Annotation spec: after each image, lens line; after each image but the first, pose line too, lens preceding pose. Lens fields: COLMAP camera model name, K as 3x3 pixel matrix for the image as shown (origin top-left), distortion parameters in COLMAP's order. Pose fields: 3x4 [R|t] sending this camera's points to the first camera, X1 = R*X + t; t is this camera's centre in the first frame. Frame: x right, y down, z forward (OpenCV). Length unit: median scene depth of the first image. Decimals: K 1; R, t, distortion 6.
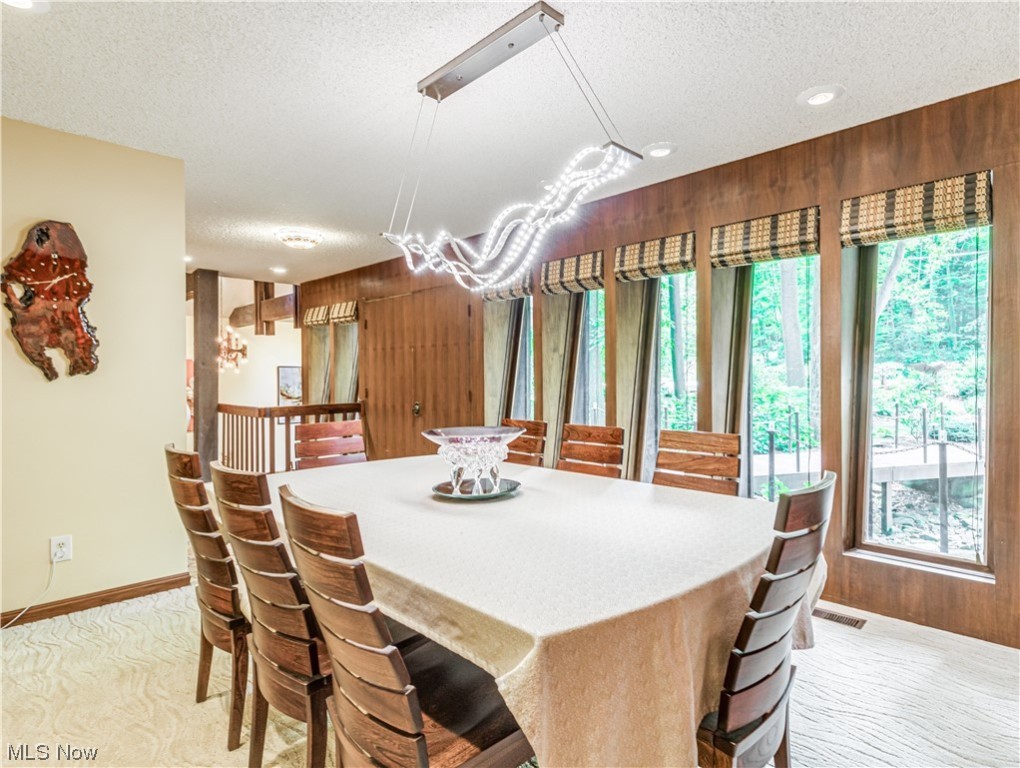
lens RADIAL K [[507.1, 0, 510.0], [0, 507.1, 384.0], [0, 0, 1]] dist [-0.000637, -0.048237]
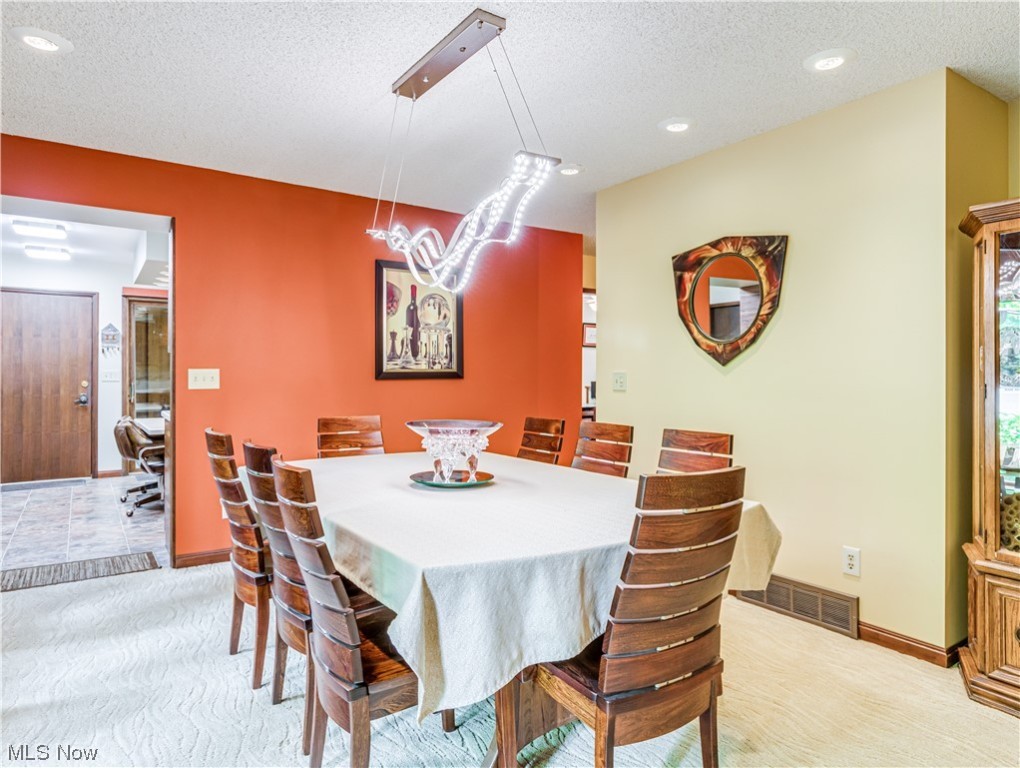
lens RADIAL K [[617.9, 0, 510.0], [0, 617.9, 384.0], [0, 0, 1]] dist [-0.001396, -0.001514]
pose [[0.972053, -0.001509, -0.234757, 0.368957], [0.001744, 0.999998, 0.000796, 0.004039], [0.234755, -0.001183, 0.972054, -0.300219]]
